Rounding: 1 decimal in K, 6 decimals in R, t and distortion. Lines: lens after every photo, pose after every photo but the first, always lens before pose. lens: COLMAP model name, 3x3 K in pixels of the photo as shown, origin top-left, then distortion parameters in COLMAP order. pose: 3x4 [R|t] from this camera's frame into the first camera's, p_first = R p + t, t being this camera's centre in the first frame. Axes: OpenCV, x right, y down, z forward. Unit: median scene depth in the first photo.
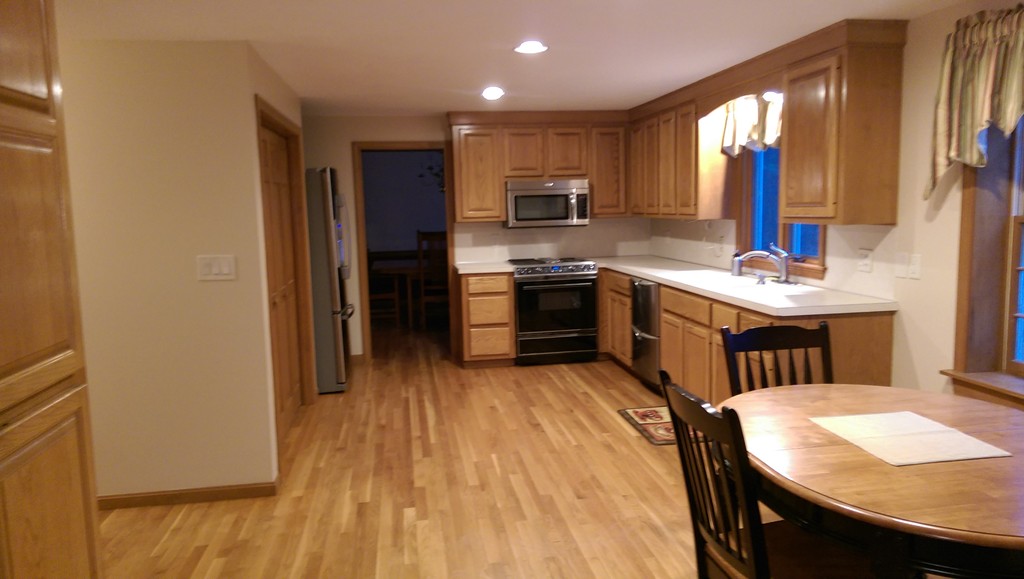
lens RADIAL K [[723.5, 0, 515.8], [0, 723.5, 284.9], [0, 0, 1]] dist [0.096219, -0.116326]
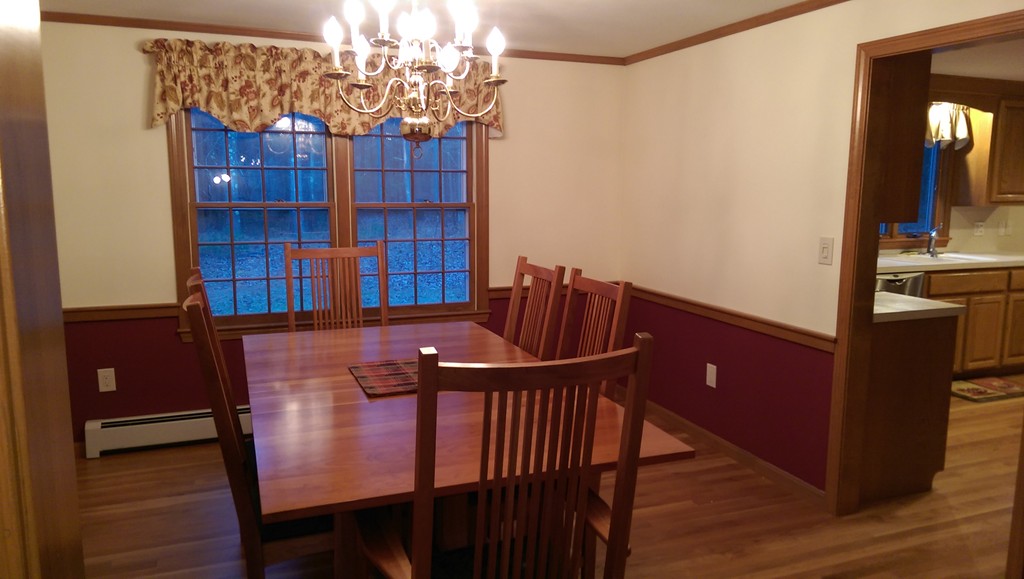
lens RADIAL K [[723.5, 0, 515.8], [0, 723.5, 284.9], [0, 0, 1]] dist [0.096219, -0.116326]
pose [[-0.213888, -0.116947, 0.969833, -0.665940], [0.108995, 0.983752, 0.142663, -0.190787], [-0.970758, 0.136220, -0.197666, 1.748546]]
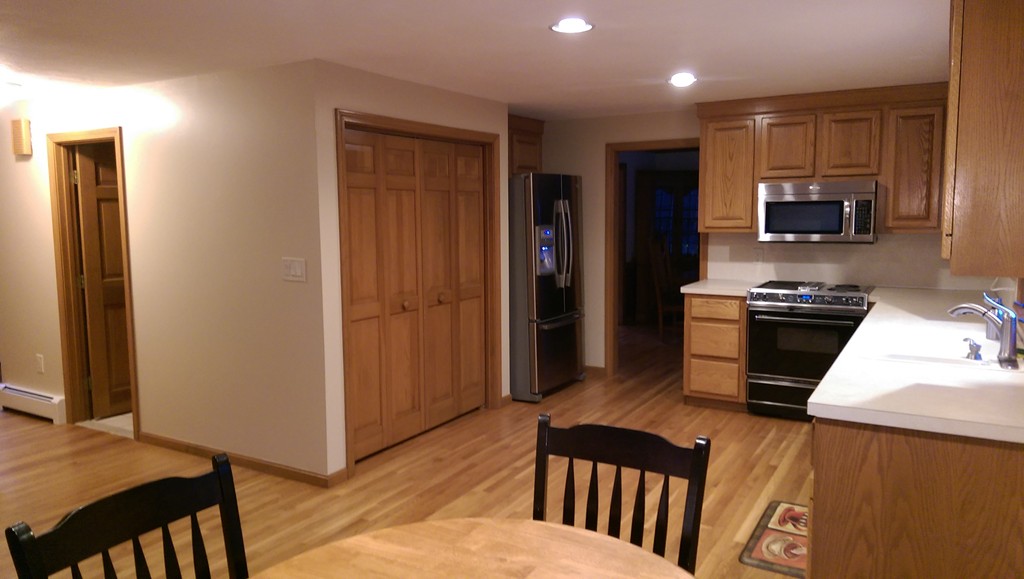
lens RADIAL K [[723.5, 0, 515.8], [0, 723.5, 284.9], [0, 0, 1]] dist [0.096219, -0.116326]
pose [[0.771524, 0.086414, -0.630304, 0.360420], [-0.083100, 0.995933, 0.034823, -0.044385], [0.630749, 0.025512, 0.775567, 0.241054]]
